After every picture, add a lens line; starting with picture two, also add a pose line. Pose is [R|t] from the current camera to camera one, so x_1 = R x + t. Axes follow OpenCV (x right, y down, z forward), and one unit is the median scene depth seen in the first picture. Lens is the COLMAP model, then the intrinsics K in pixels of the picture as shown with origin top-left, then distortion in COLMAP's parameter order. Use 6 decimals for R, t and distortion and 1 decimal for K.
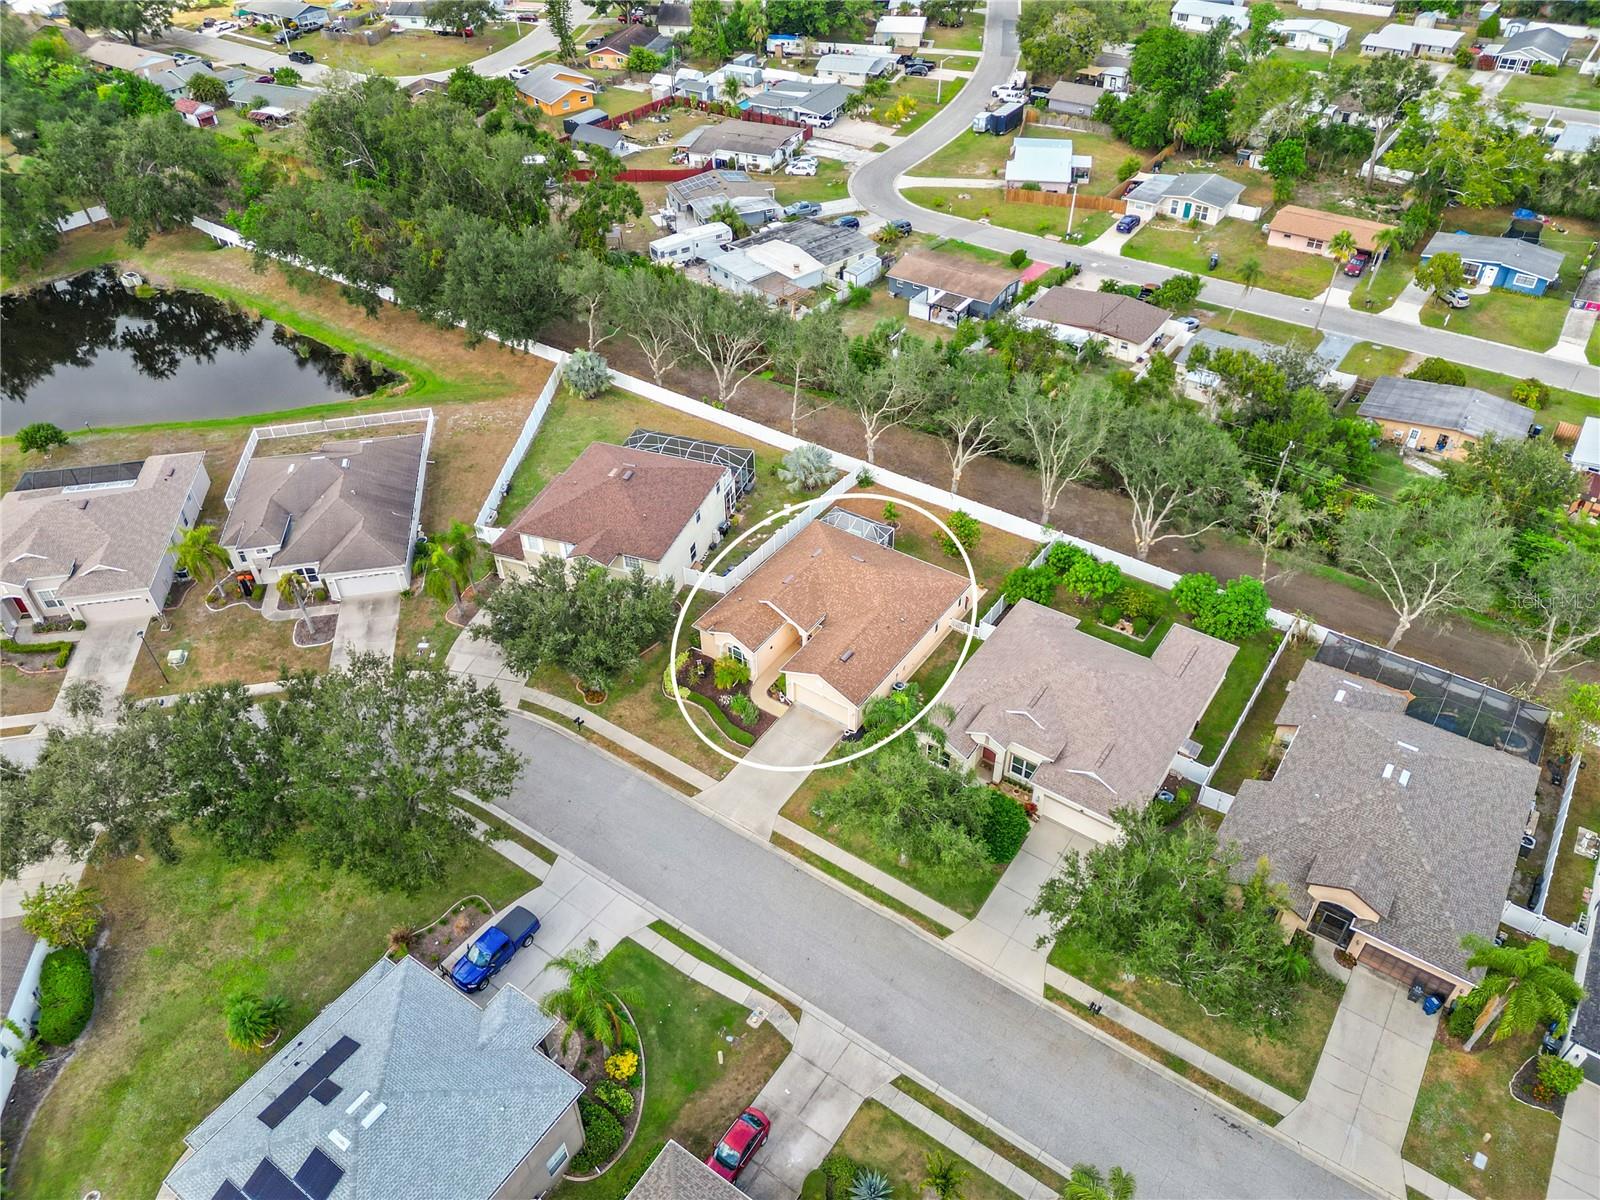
lens RADIAL K [[1122.7, 0, 800.0], [0, 1122.7, 600.0], [0, 0, 1]] dist [0.084400, -0.082195]
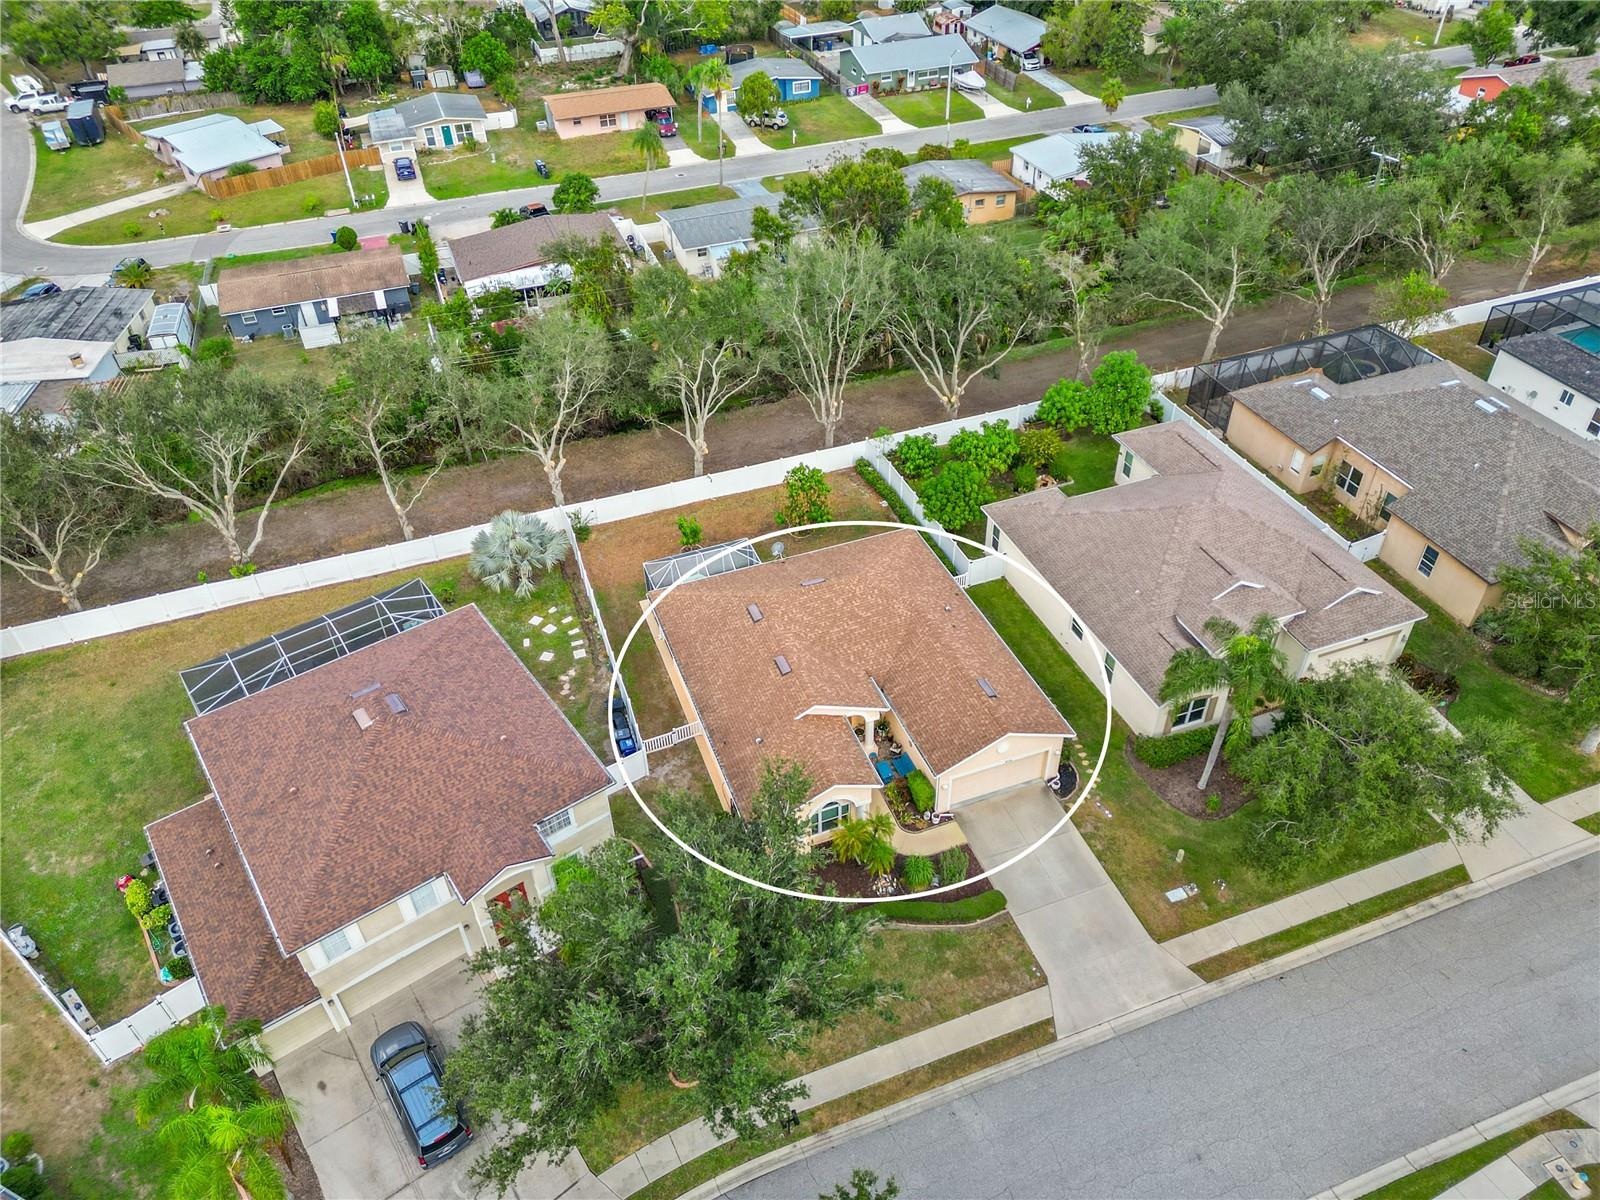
lens RADIAL K [[1122.7, 0, 800.0], [0, 1122.7, 600.0], [0, 0, 1]] dist [0.084400, -0.082195]
pose [[0.571799, -0.527561, 0.628272, -0.308859], [0.544845, 0.816740, 0.189947, -0.133220], [-0.613344, 0.233699, 0.754450, 0.464335]]
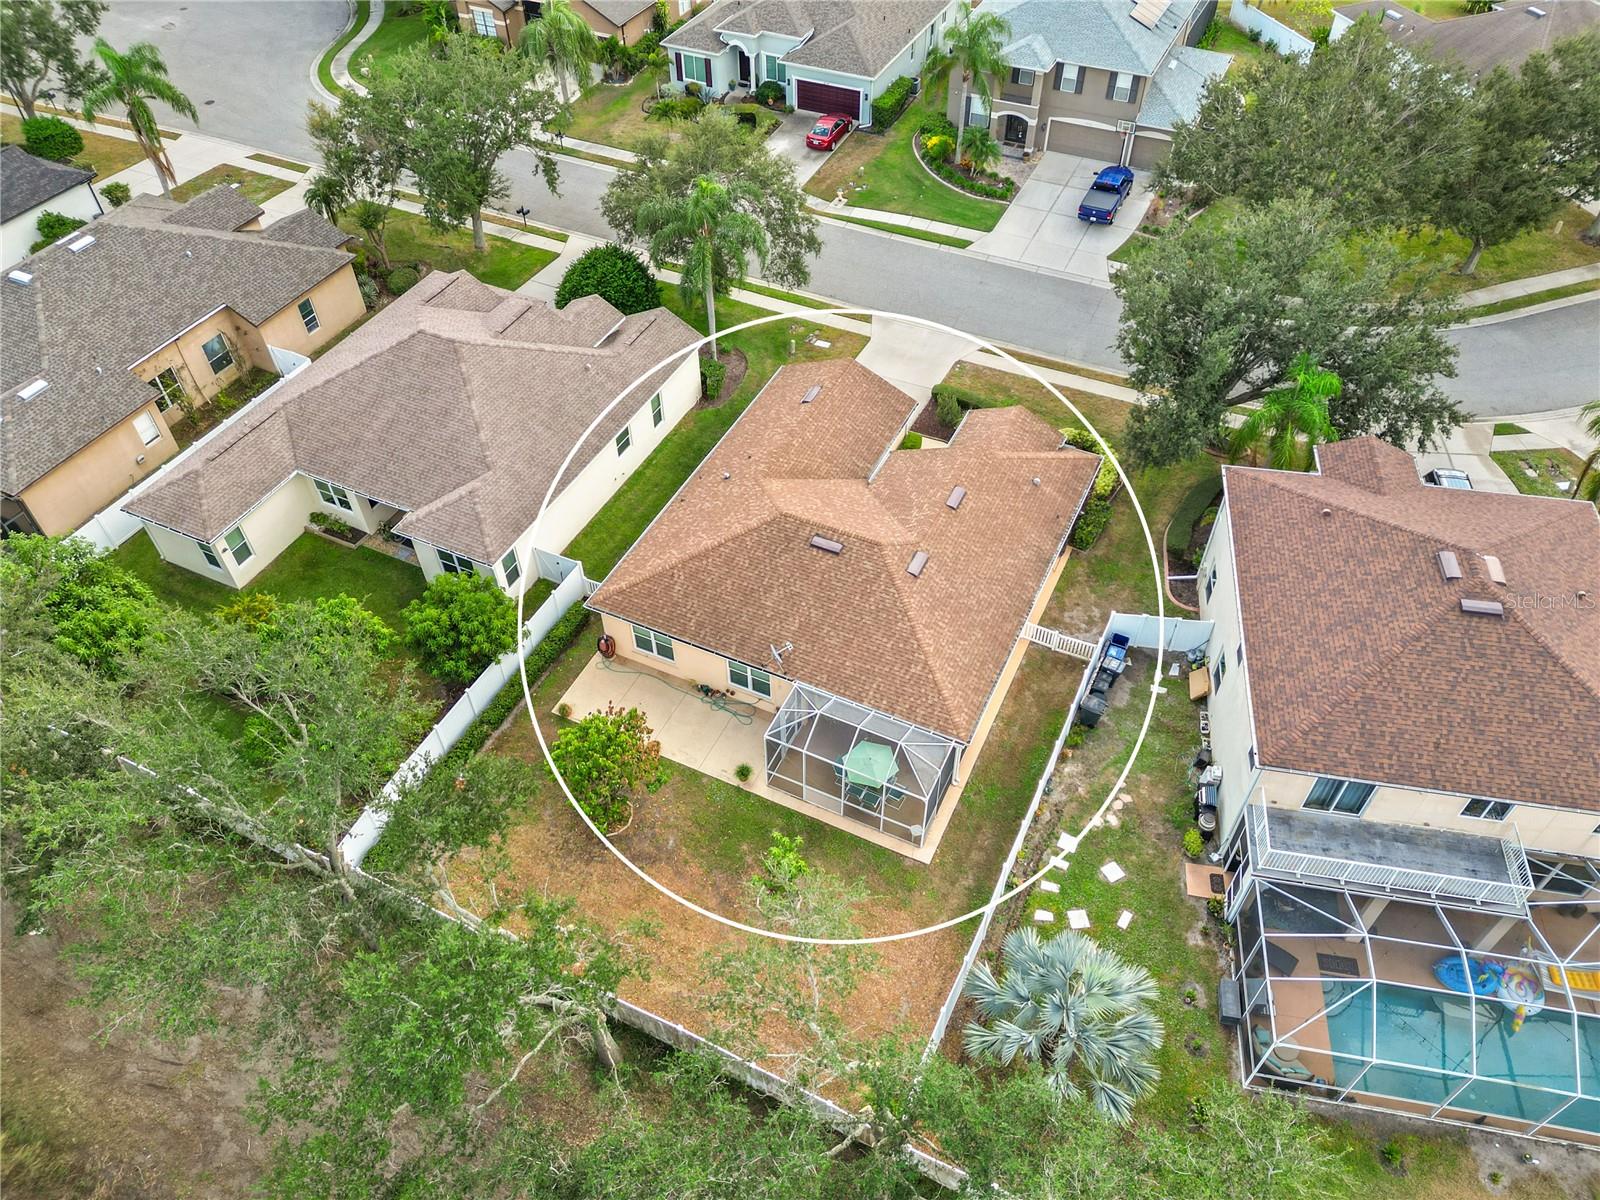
lens RADIAL K [[1161.4, 0, 800.0], [0, 1161.4, 600.0], [0, 0, 1]] dist [0.084020, -0.095550]
pose [[-0.986658, 0.131872, -0.095475, 0.098850], [-0.088257, 0.059548, 0.994316, -0.455439], [0.136808, 0.989477, -0.047115, 0.911211]]
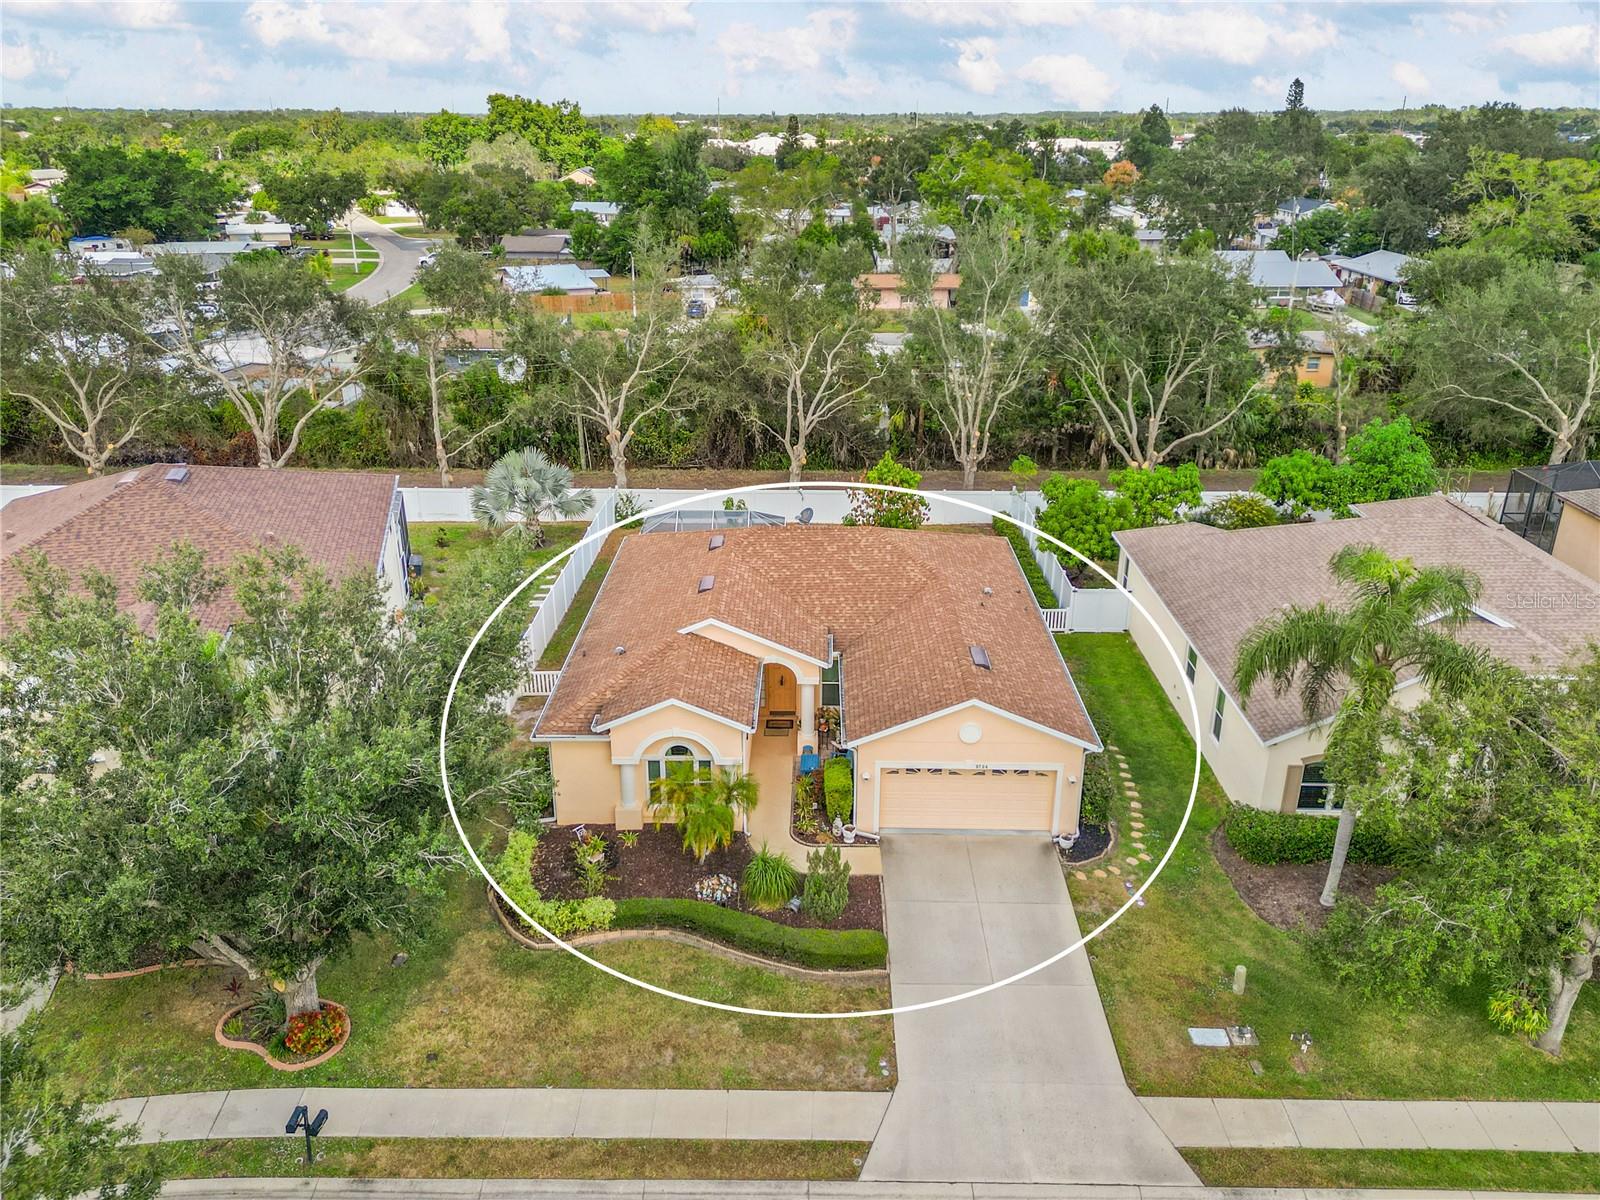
lens RADIAL K [[1169.6, 0, 800.0], [0, 1169.6, 600.0], [0, 0, 1]] dist [0.080714, -0.085568]
pose [[0.829776, -0.201619, 0.520406, -0.177952], [0.352124, 0.912571, -0.207899, 0.076295], [-0.432991, 0.355757, 0.828224, 0.542863]]
